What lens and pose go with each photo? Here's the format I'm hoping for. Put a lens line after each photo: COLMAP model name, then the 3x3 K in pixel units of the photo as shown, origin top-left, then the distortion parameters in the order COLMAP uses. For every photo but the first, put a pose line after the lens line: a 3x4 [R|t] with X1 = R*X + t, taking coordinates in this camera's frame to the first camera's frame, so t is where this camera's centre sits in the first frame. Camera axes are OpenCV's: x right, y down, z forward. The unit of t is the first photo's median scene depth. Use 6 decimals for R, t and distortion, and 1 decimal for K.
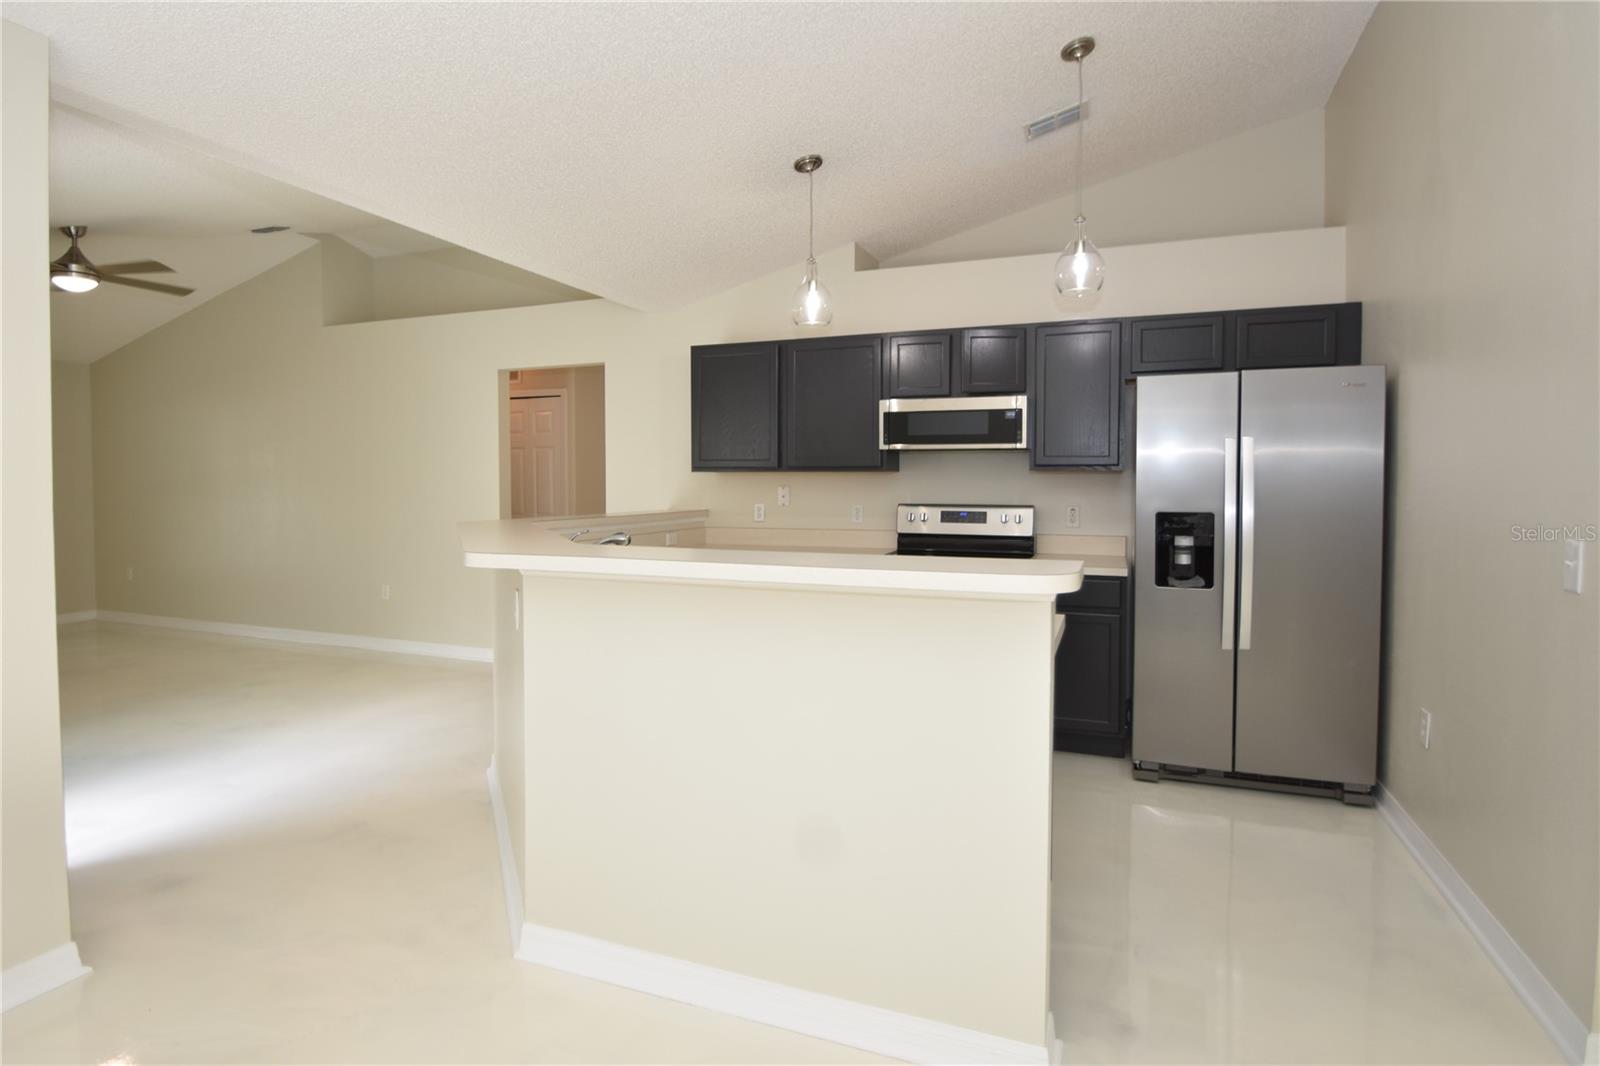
lens RADIAL K [[818.1, 0, 790.2], [0, 818.1, 511.7], [0, 0, 1]] dist [-0.010616, -0.005281]
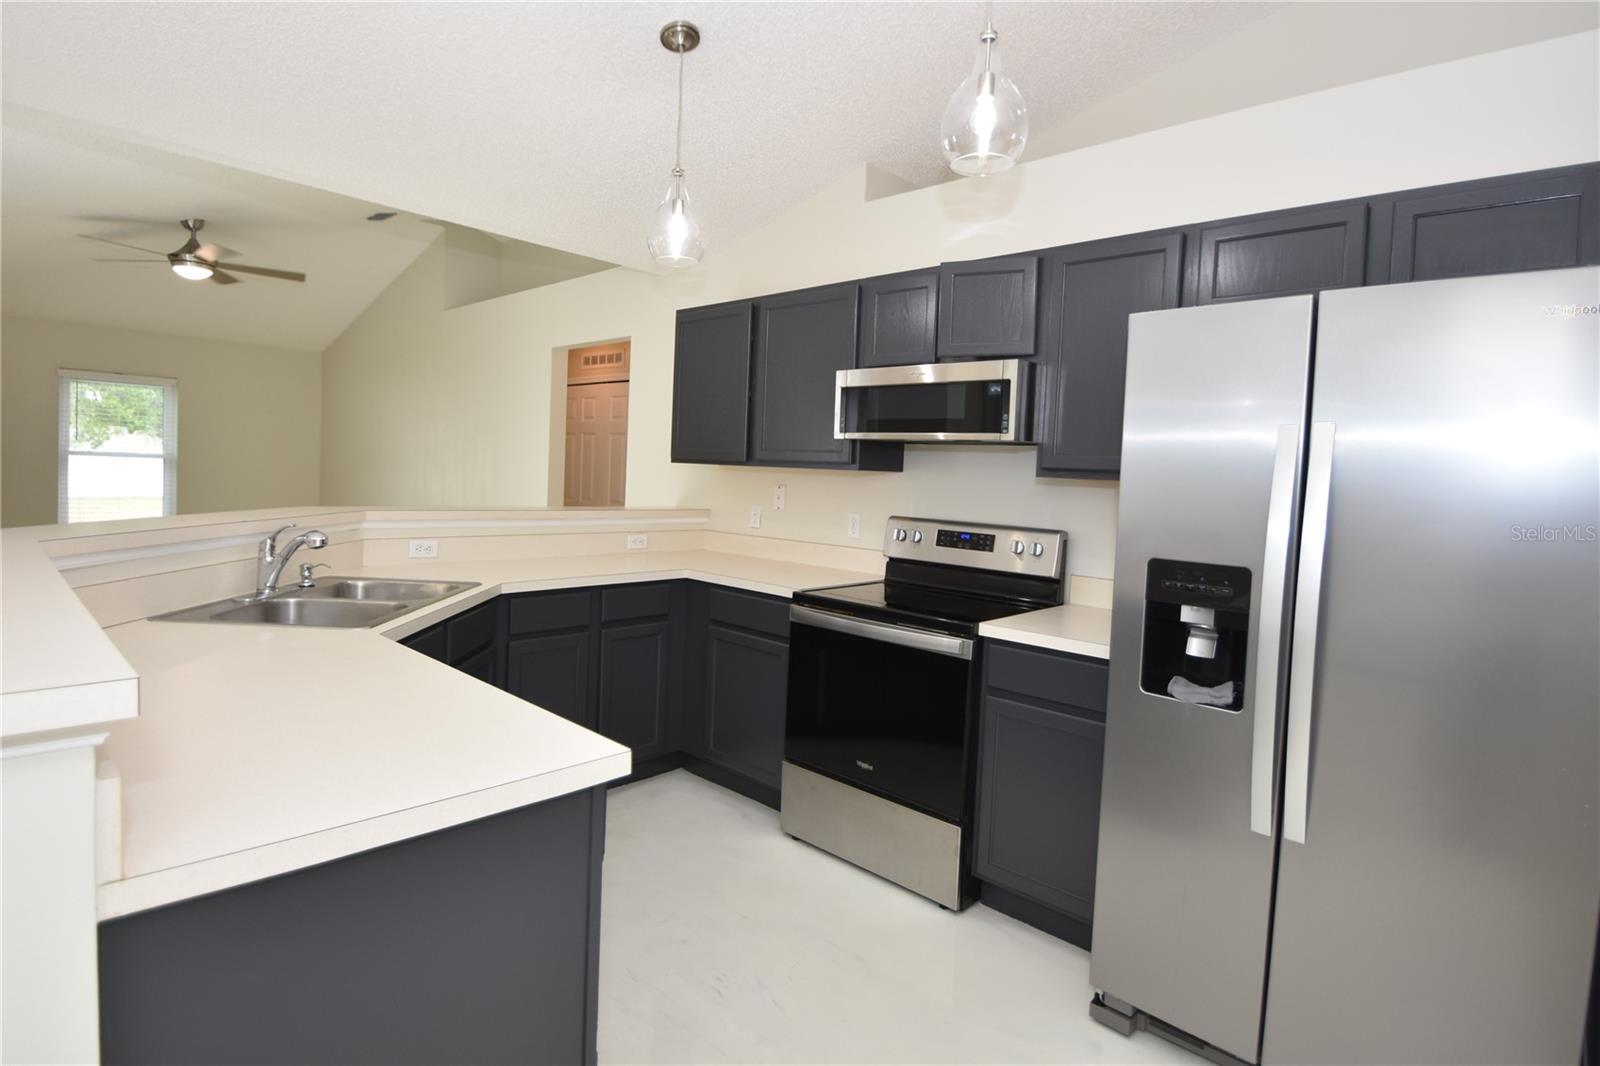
lens RADIAL K [[818.1, 0, 793.9], [0, 818.1, 505.3], [0, 0, 1]] dist [-0.010616, -0.005281]
pose [[0.924761, 0.055708, -0.376449, 0.343431], [-0.057634, 0.998319, 0.006156, -0.019360], [0.376159, 0.016003, 0.926417, 0.313655]]
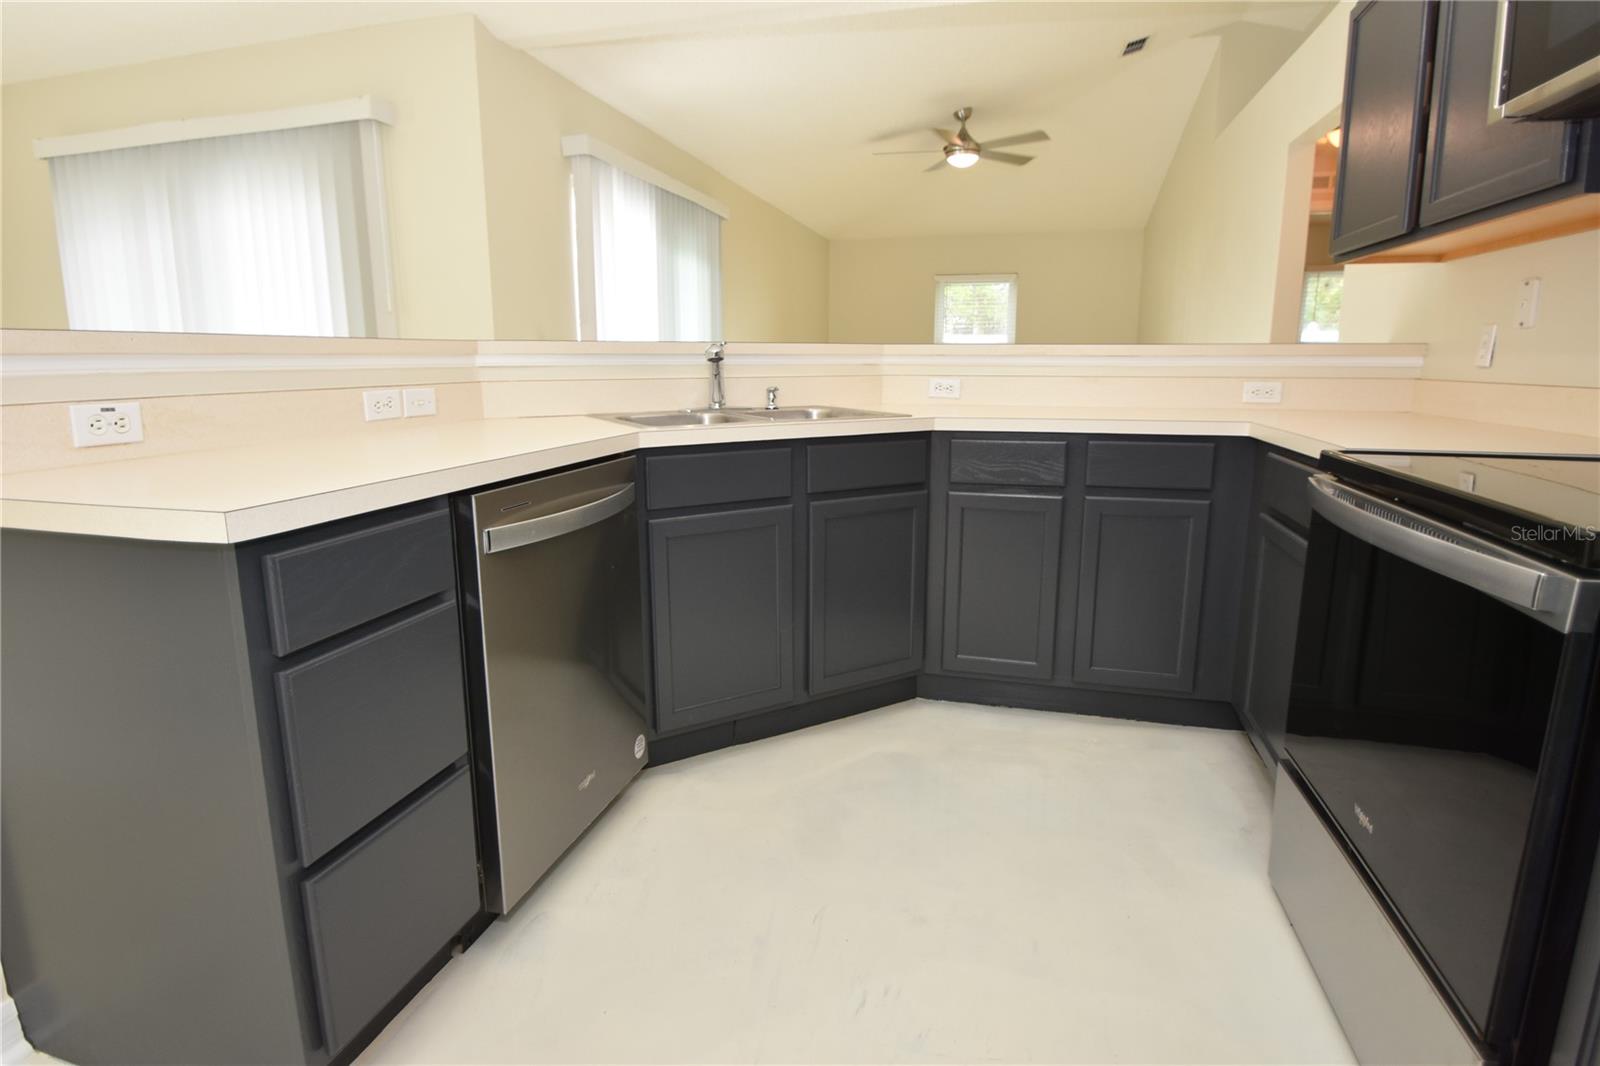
lens RADIAL K [[818.1, 0, 793.2], [0, 818.1, 507.6], [0, 0, 1]] dist [-0.010616, -0.005281]
pose [[0.107561, 0.177692, -0.978190, 0.408664], [-0.038949, 0.983896, 0.174445, 0.028792], [0.993435, 0.019336, 0.112750, 0.680983]]
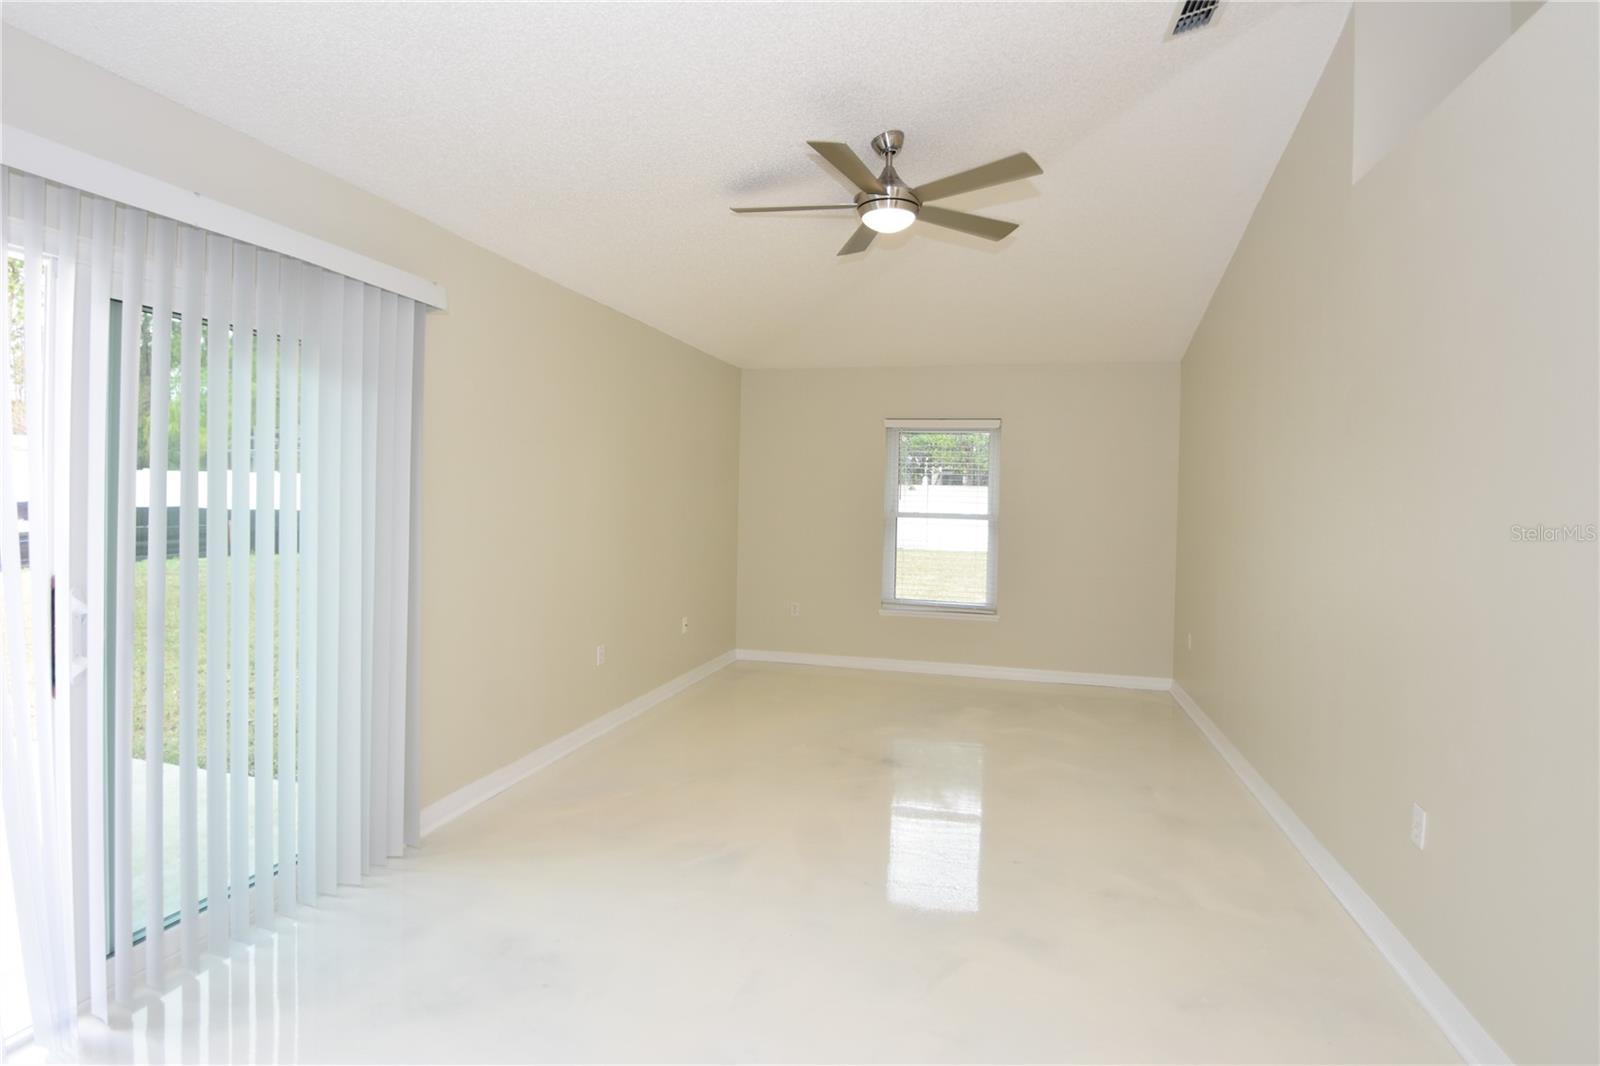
lens RADIAL K [[818.1, 0, 790.4], [0, 818.1, 510.7], [0, 0, 1]] dist [-0.010616, -0.005281]
pose [[0.114795, 0.023146, -0.993120, -0.233833], [-0.058454, 0.998154, 0.016507, -0.051659], [0.991668, 0.056157, 0.115936, 0.934995]]
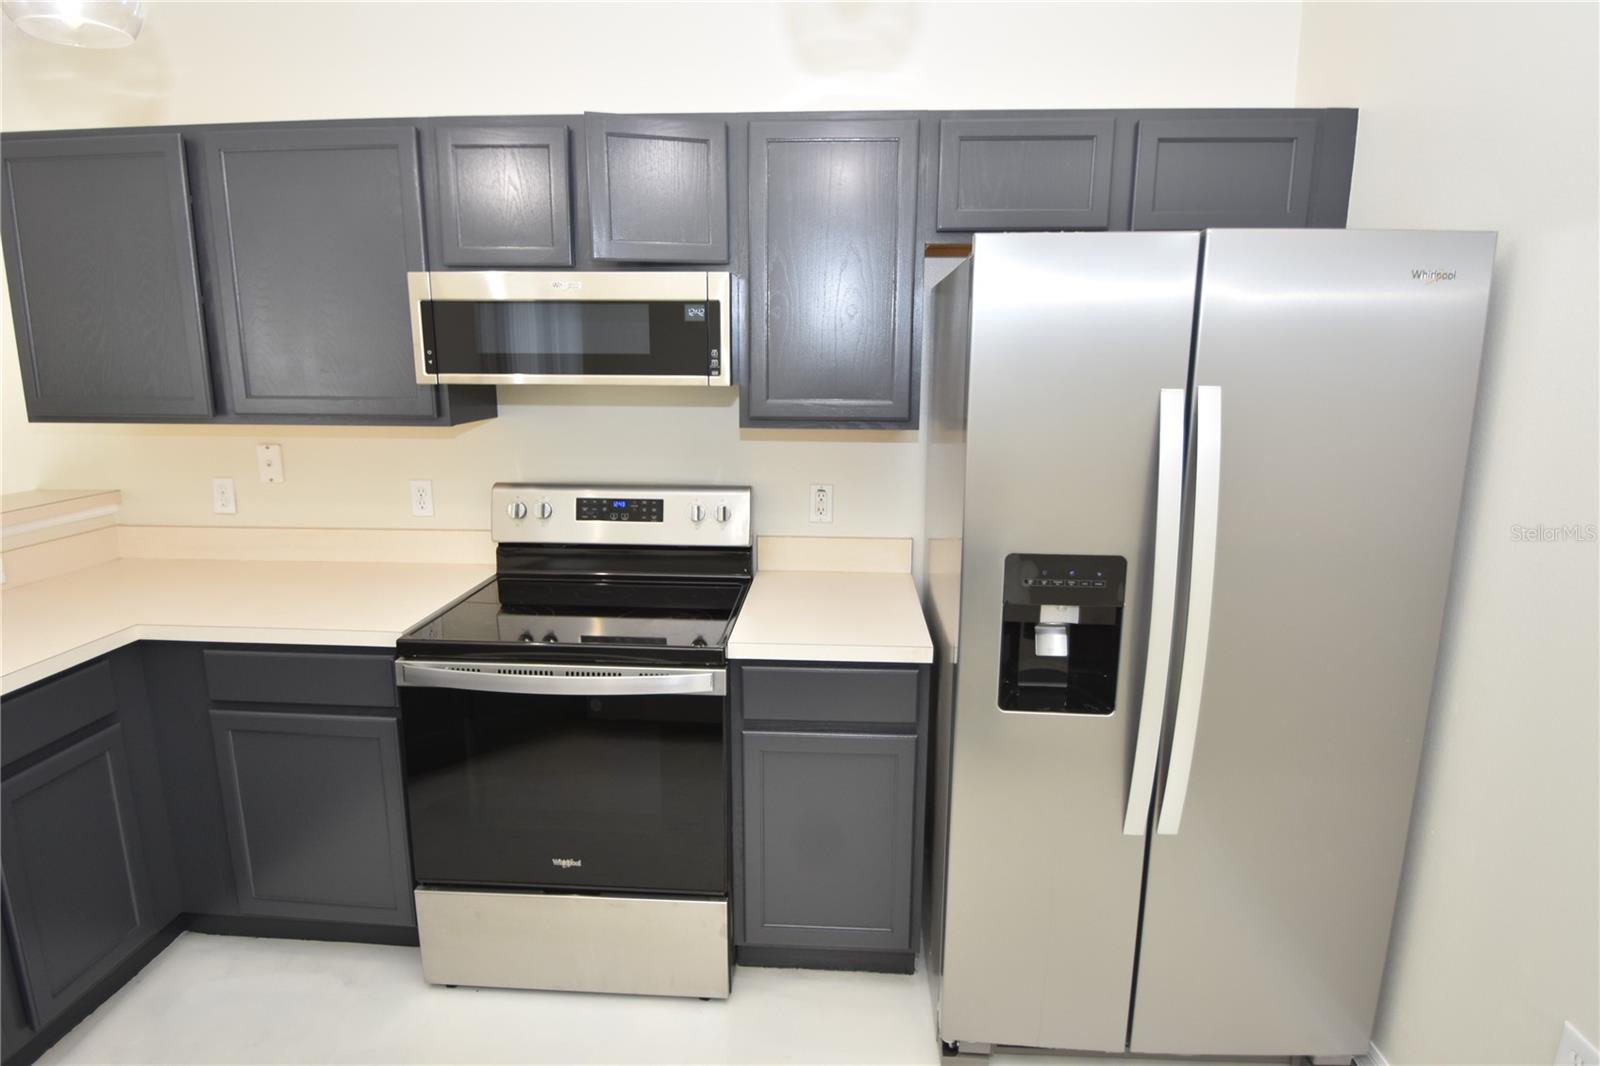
lens RADIAL K [[818.1, 0, 791.9], [0, 818.1, 503.5], [0, 0, 1]] dist [-0.010616, -0.005281]
pose [[0.951701, -0.051151, 0.302735, 0.162776], [0.007723, 0.989701, 0.142944, -0.071738], [-0.306929, -0.133702, 0.942294, 0.492339]]
